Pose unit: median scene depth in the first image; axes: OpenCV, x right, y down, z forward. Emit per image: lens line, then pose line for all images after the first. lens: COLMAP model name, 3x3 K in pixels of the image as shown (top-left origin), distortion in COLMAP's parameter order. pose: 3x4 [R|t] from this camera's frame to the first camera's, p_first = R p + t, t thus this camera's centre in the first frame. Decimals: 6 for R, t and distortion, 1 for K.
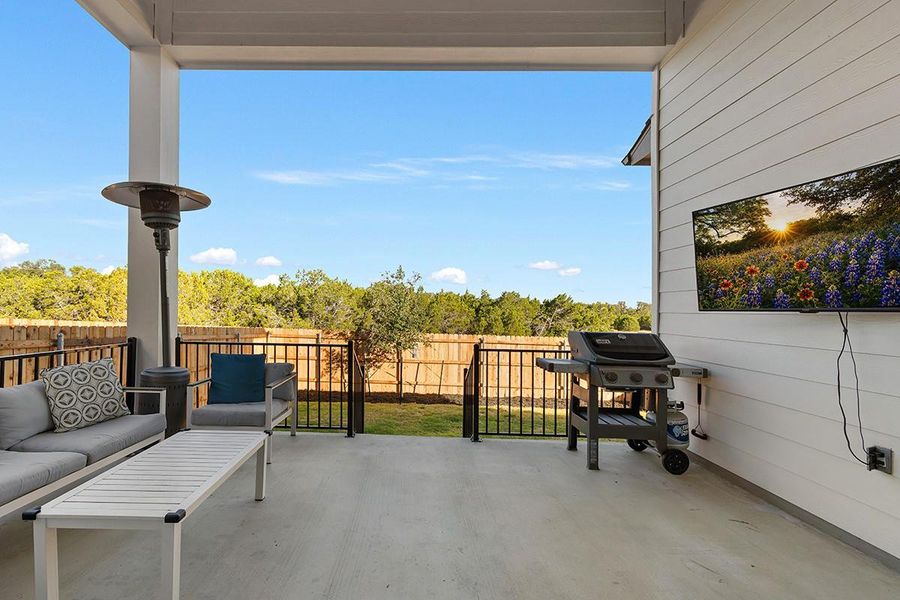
lens RADIAL K [[384.7, 0, 404.3], [0, 384.7, 294.0], [0, 0, 1]] dist [0.001849, -0.000141]
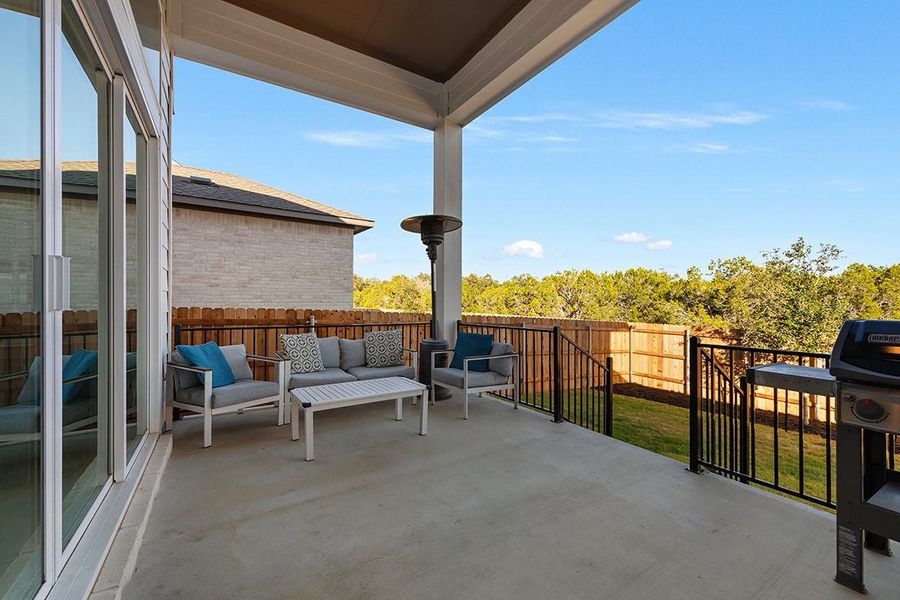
lens RADIAL K [[366.5, 0, 448.8], [0, 366.5, 301.3], [0, 0, 1]] dist [0.002562, 0.000205]
pose [[0.559236, -0.024305, -0.828652, 0.083468], [0.041400, 0.999142, -0.001366, 0.007549], [0.827974, -0.033543, 0.559763, 0.040244]]
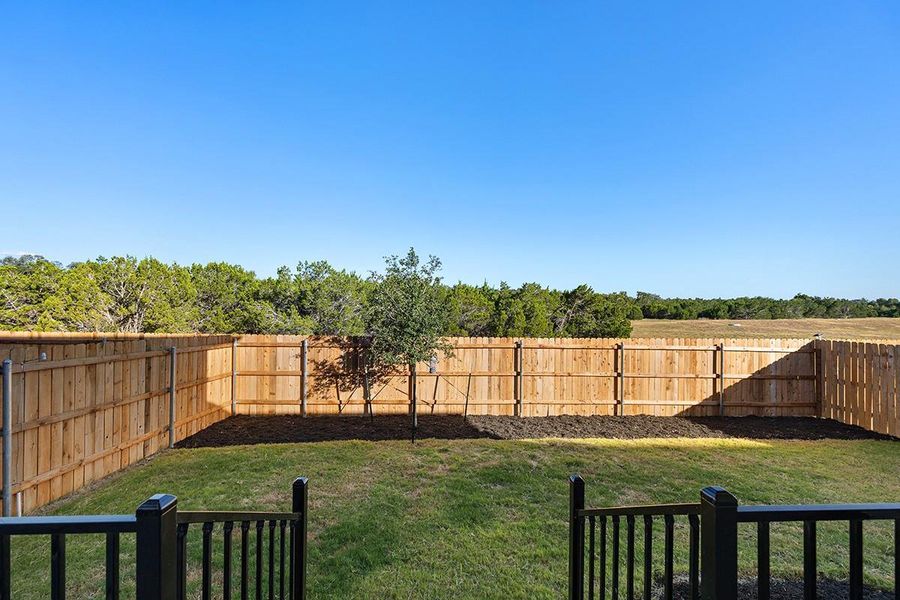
lens RADIAL K [[366.5, 0, 446.5], [0, 366.5, 300.5], [0, 0, 1]] dist [0.002562, 0.000205]
pose [[0.997322, -0.016185, 0.071320, 0.002521], [0.013576, 0.999226, 0.036909, 0.001267], [-0.071862, -0.035842, 0.996770, 0.132322]]
